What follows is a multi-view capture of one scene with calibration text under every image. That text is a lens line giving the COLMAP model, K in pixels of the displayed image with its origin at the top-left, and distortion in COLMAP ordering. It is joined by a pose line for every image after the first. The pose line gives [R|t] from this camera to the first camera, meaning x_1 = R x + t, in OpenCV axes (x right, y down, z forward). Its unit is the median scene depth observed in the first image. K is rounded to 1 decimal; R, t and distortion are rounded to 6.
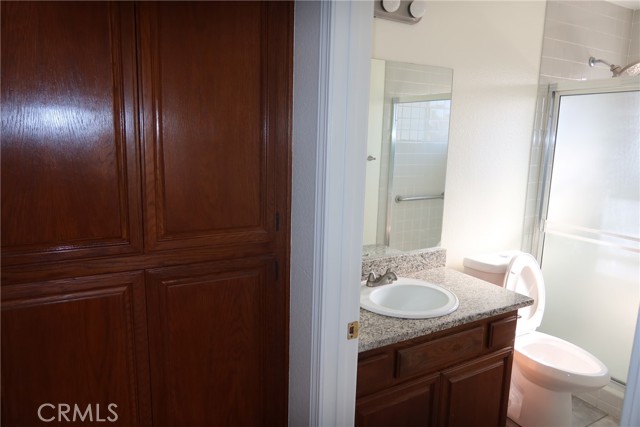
lens RADIAL K [[440.6, 0, 320.0], [0, 440.6, 213.5], [0, 0, 1]] dist [-0.028791, 0.004530]
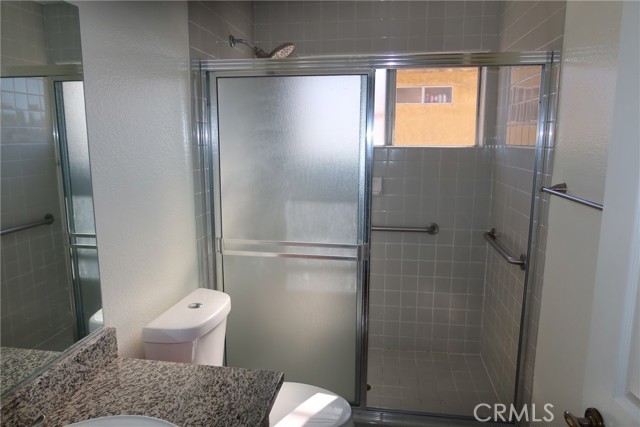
lens RADIAL K [[440.6, 0, 320.0], [0, 440.6, 213.5], [0, 0, 1]] dist [-0.028791, 0.004530]
pose [[0.623322, -0.149688, 0.767504, 0.037584], [0.146657, 0.986469, 0.073287, -0.069159], [-0.768089, 0.066878, 0.636841, 0.416676]]
